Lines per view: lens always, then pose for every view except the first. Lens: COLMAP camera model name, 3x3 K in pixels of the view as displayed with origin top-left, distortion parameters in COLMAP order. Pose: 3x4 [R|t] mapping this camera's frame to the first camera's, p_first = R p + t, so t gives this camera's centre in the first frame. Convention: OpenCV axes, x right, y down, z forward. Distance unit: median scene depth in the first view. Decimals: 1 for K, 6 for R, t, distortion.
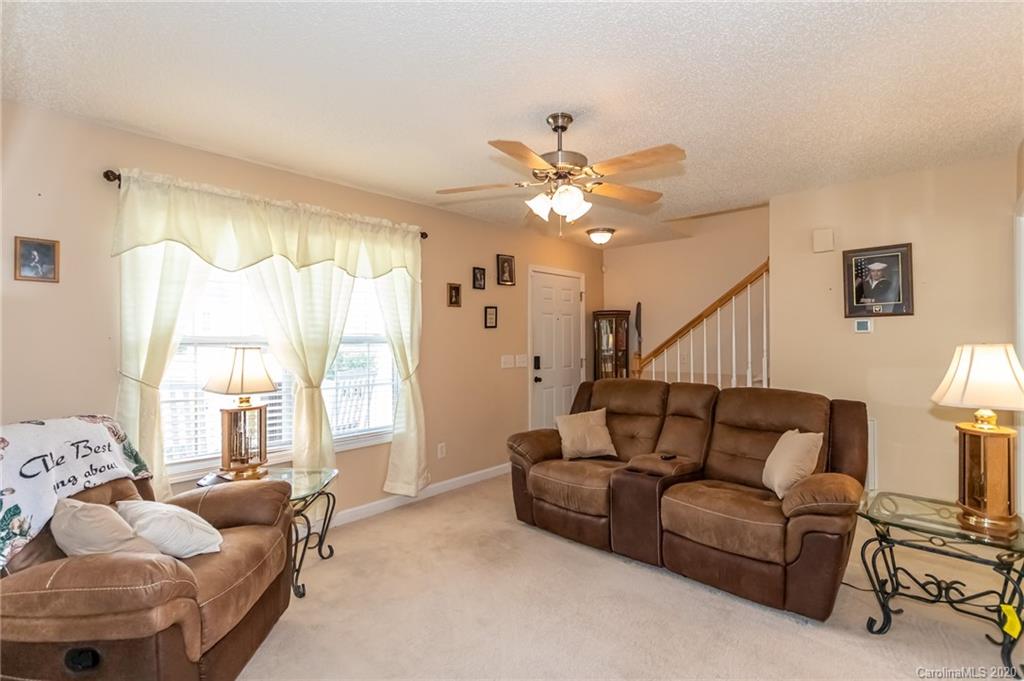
lens RADIAL K [[481.0, 0, 511.0], [0, 481.0, 340.7], [0, 0, 1]] dist [0.005396, 0.000281]
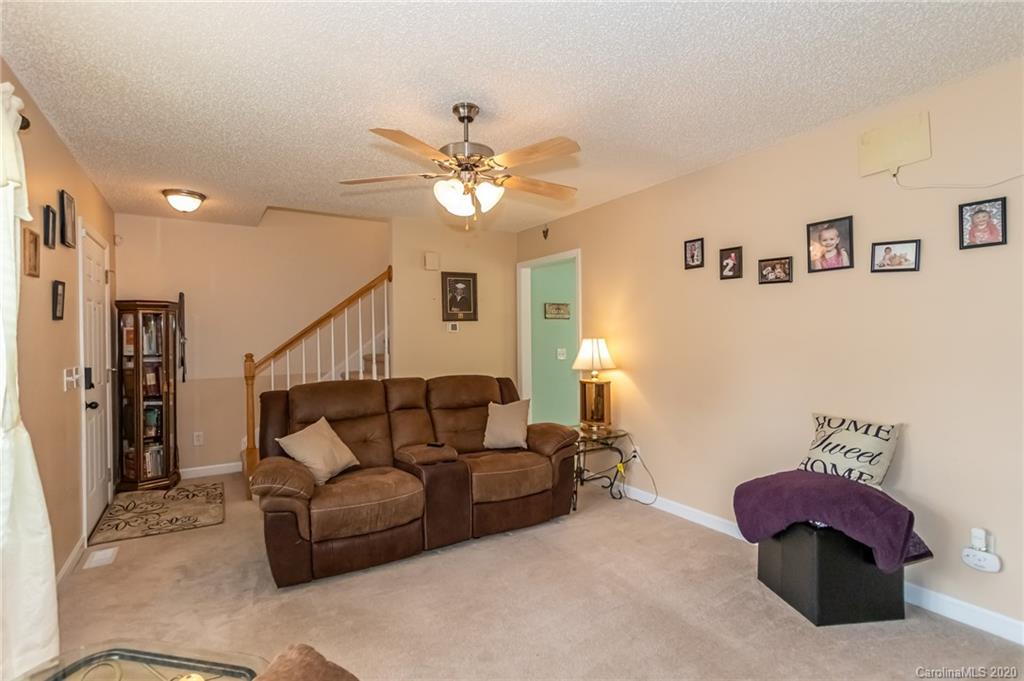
lens RADIAL K [[481.0, 0, 510.0], [0, 481.0, 335.0], [0, 0, 1]] dist [0.005396, 0.000281]
pose [[0.279164, 0.002493, 0.960240, -0.531703], [0.013976, 0.999880, -0.006659, 0.002959], [-0.960142, 0.015280, 0.279096, 0.425573]]
